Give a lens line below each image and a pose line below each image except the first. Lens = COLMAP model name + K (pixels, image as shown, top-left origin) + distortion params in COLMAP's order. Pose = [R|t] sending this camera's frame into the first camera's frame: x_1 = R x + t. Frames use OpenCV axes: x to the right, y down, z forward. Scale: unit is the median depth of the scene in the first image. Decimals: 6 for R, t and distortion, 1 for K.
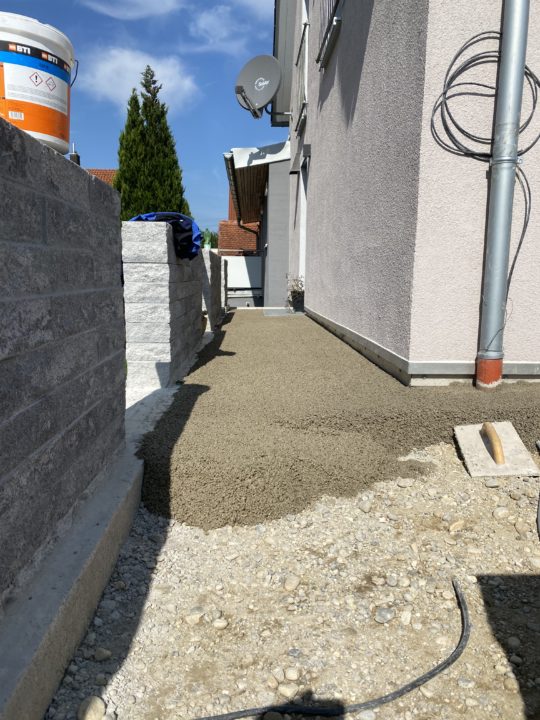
lens RADIAL K [[555.0, 0, 270.8], [0, 555.0, 361.4], [0, 0, 1]] dist [0.062855, -0.006376]
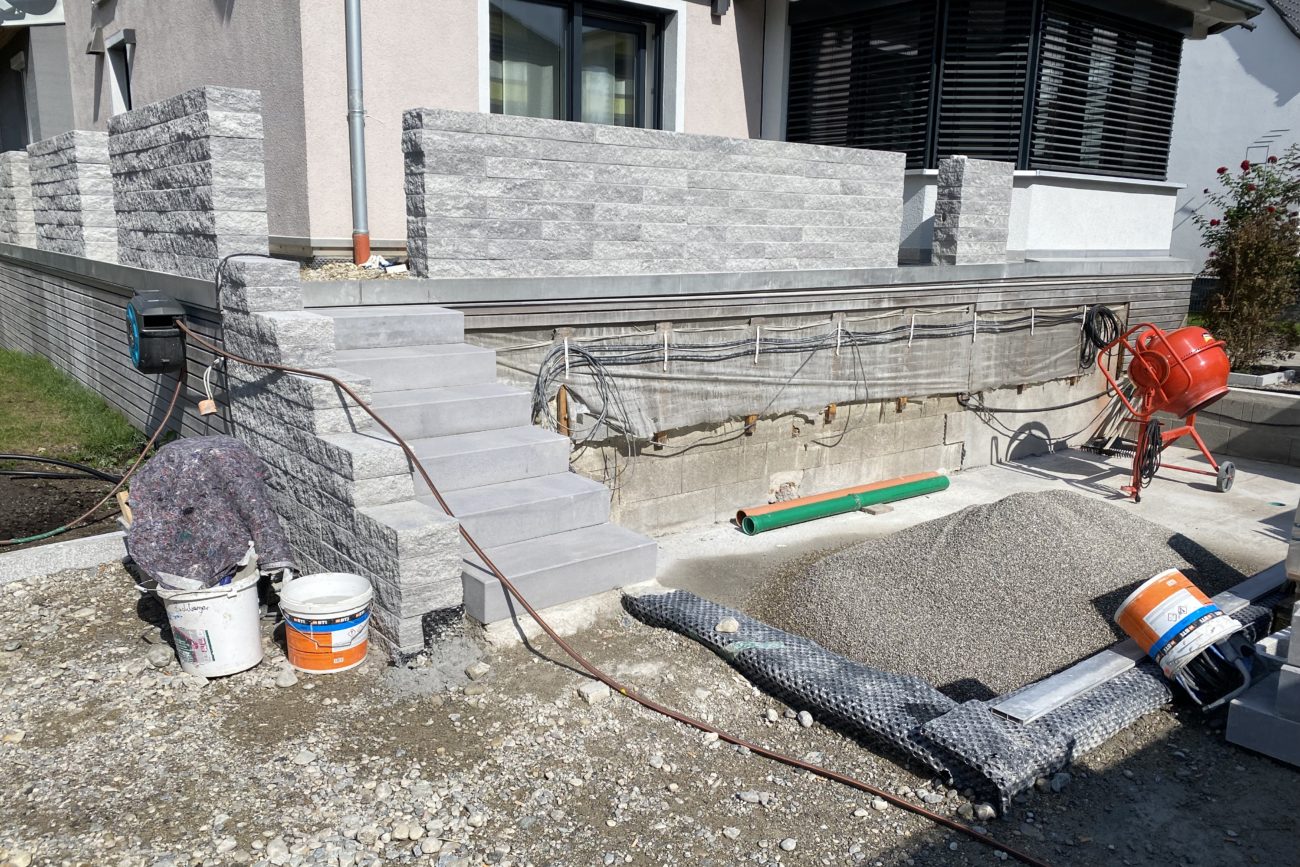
lens RADIAL K [[991.1, 0, 646.3], [0, 991.1, 441.6], [0, 0, 1]] dist [0.045413, -0.050852]
pose [[0.804678, -0.117537, 0.581960, -0.168434], [0.077425, 0.992612, 0.093420, 0.093362], [-0.588641, -0.030115, 0.807834, -0.445271]]
